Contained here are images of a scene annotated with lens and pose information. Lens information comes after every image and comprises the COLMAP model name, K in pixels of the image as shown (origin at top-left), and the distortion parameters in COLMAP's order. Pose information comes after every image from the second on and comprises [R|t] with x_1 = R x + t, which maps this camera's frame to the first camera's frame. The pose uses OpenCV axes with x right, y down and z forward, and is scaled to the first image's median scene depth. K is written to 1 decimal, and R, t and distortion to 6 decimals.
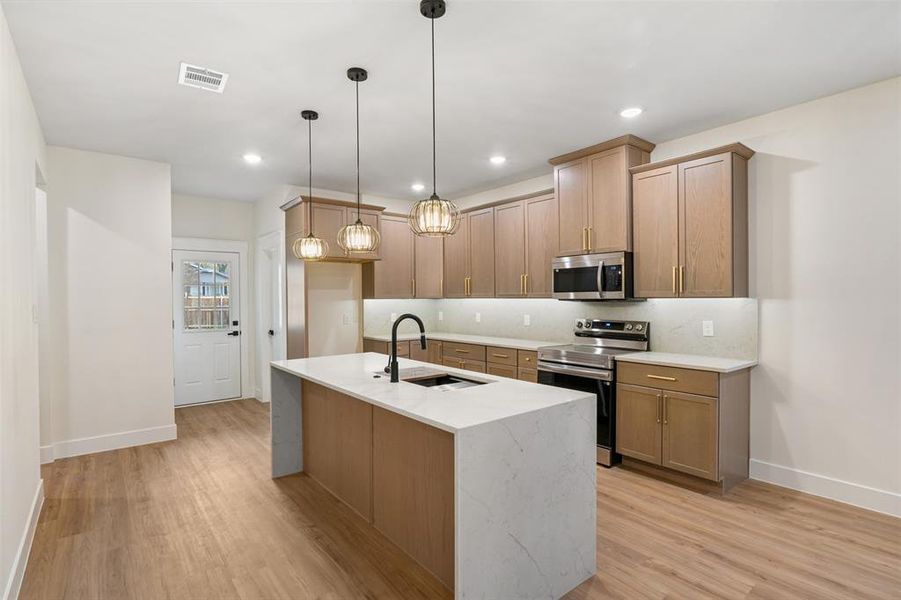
lens RADIAL K [[439.7, 0, 447.1], [0, 439.7, 299.7], [0, 0, 1]] dist [-0.014394, -0.000487]
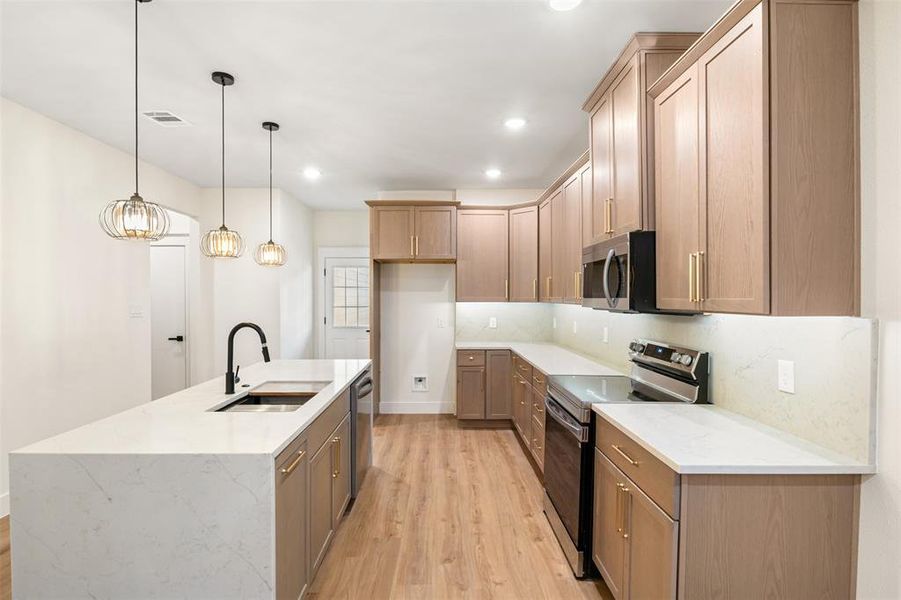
lens RADIAL K [[445.6, 0, 447.3], [0, 445.6, 299.3], [0, 0, 1]] dist [-0.007210, -0.000781]
pose [[0.790861, 0.011645, -0.611885, 0.546491], [-0.009677, 0.999932, 0.006522, -0.017660], [0.611920, 0.000763, 0.790920, 0.346038]]
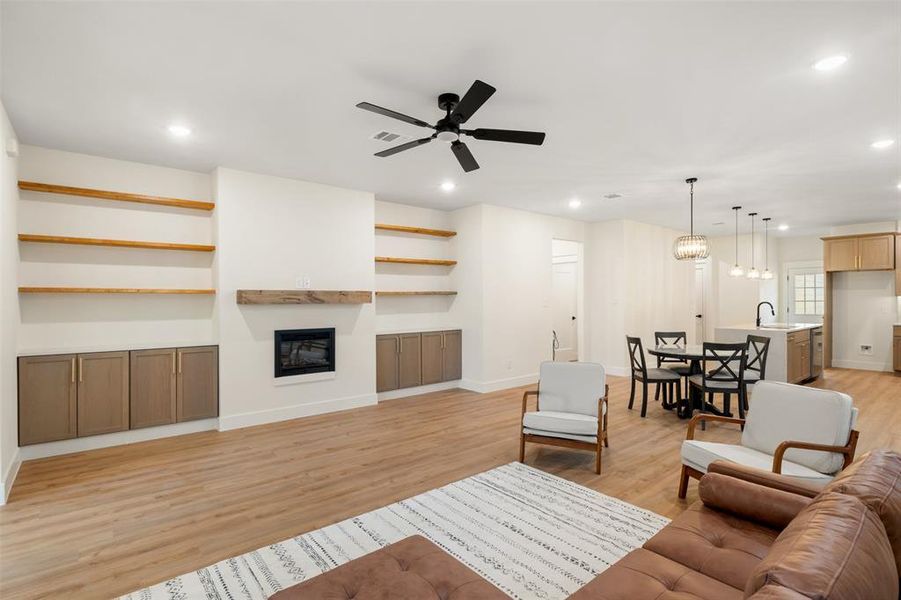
lens RADIAL K [[445.6, 0, 447.3], [0, 445.6, 299.3], [0, 0, 1]] dist [-0.007210, -0.000781]
pose [[0.018873, 0.008434, -0.999786, 1.702409], [-0.002346, 0.999962, 0.008391, 0.000046], [0.999819, 0.002188, 0.018892, -0.644623]]
